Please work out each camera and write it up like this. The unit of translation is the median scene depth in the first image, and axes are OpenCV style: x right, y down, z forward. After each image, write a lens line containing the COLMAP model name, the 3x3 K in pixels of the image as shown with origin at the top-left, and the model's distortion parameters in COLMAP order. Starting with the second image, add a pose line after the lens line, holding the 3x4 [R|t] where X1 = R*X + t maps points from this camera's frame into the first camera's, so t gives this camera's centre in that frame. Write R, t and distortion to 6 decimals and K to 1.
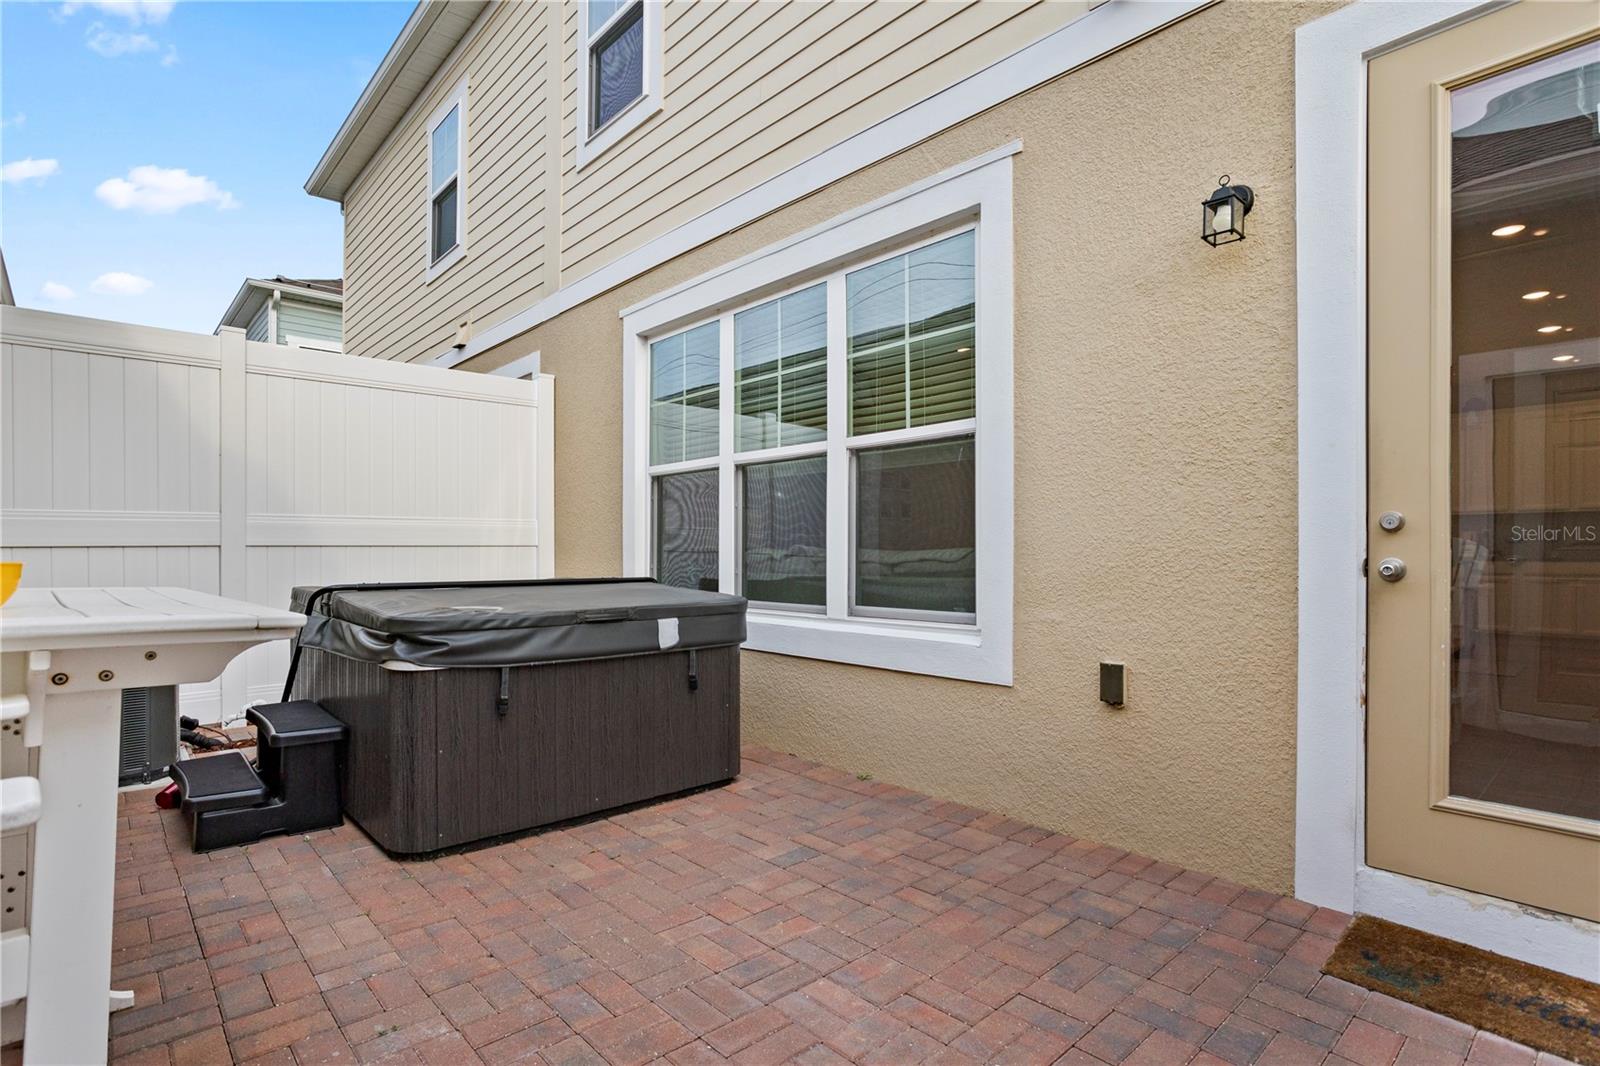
lens RADIAL K [[772.8, 0, 805.4], [0, 772.8, 518.1], [0, 0, 1]] dist [-0.047409, 0.025479]
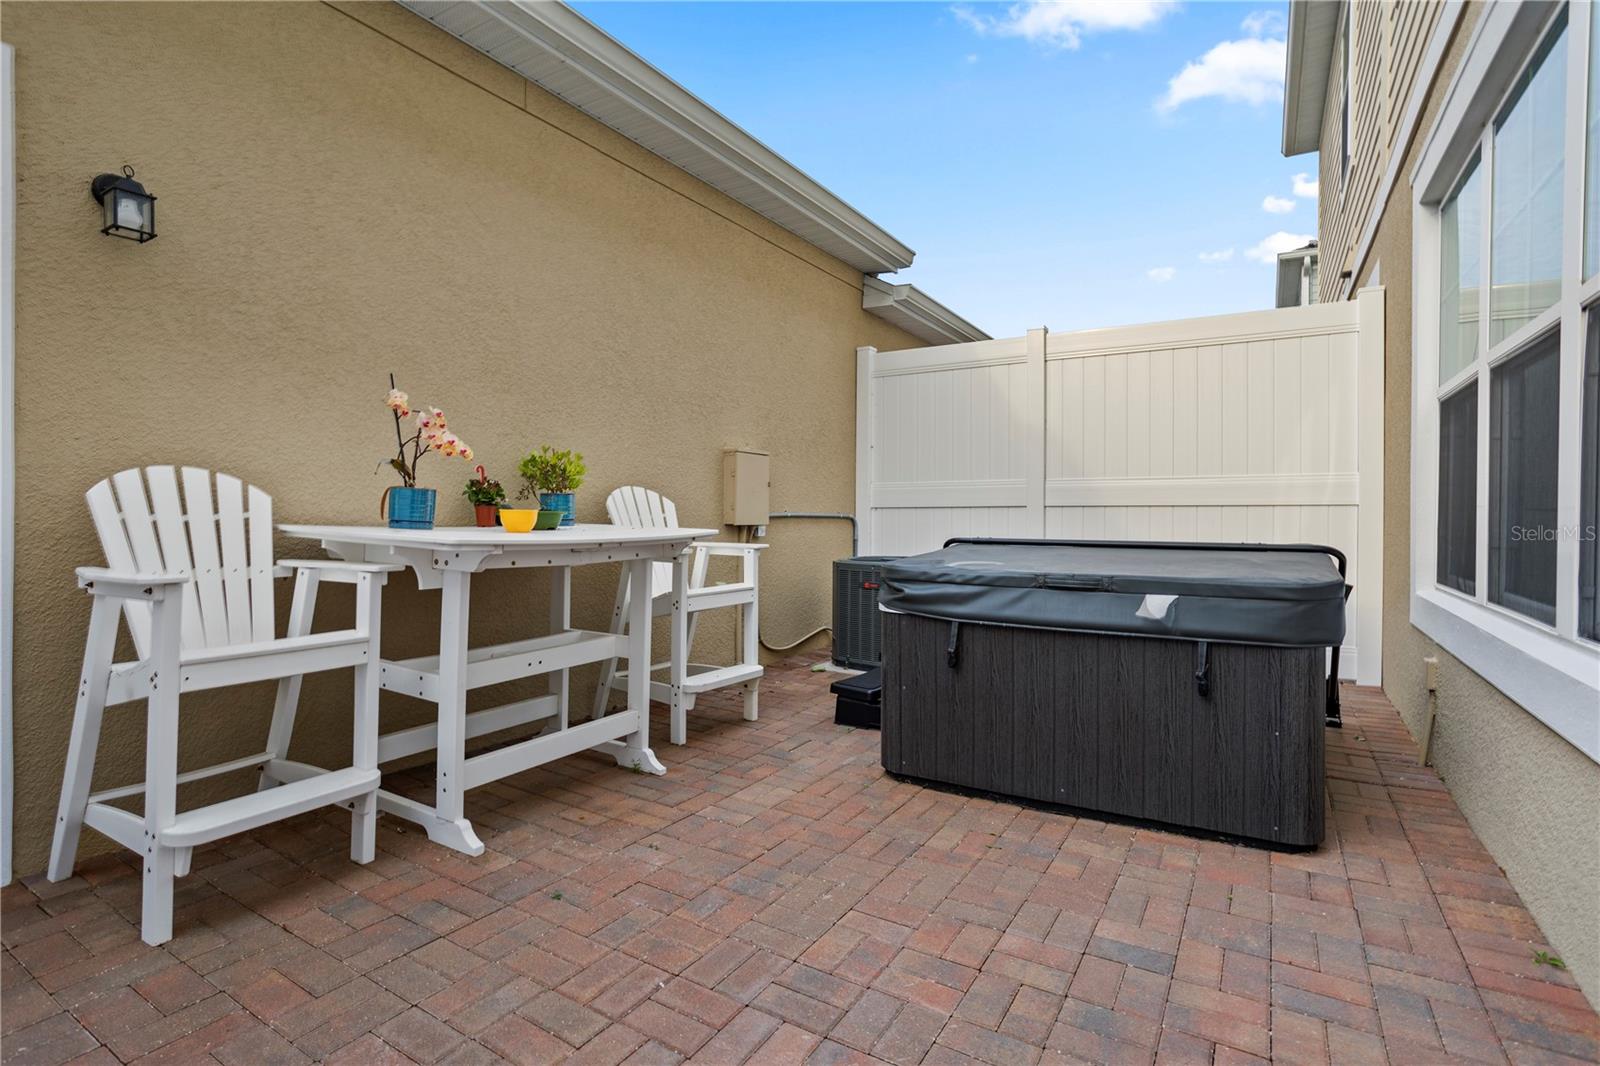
lens RADIAL K [[768.9, 0, 804.6], [0, 768.9, 481.3], [0, 0, 1]] dist [-0.048036, 0.023850]
pose [[0.288794, -0.037364, -0.956662, 0.538960], [0.035647, 0.998965, -0.028255, 0.030285], [0.956727, -0.025942, 0.289827, 0.522639]]
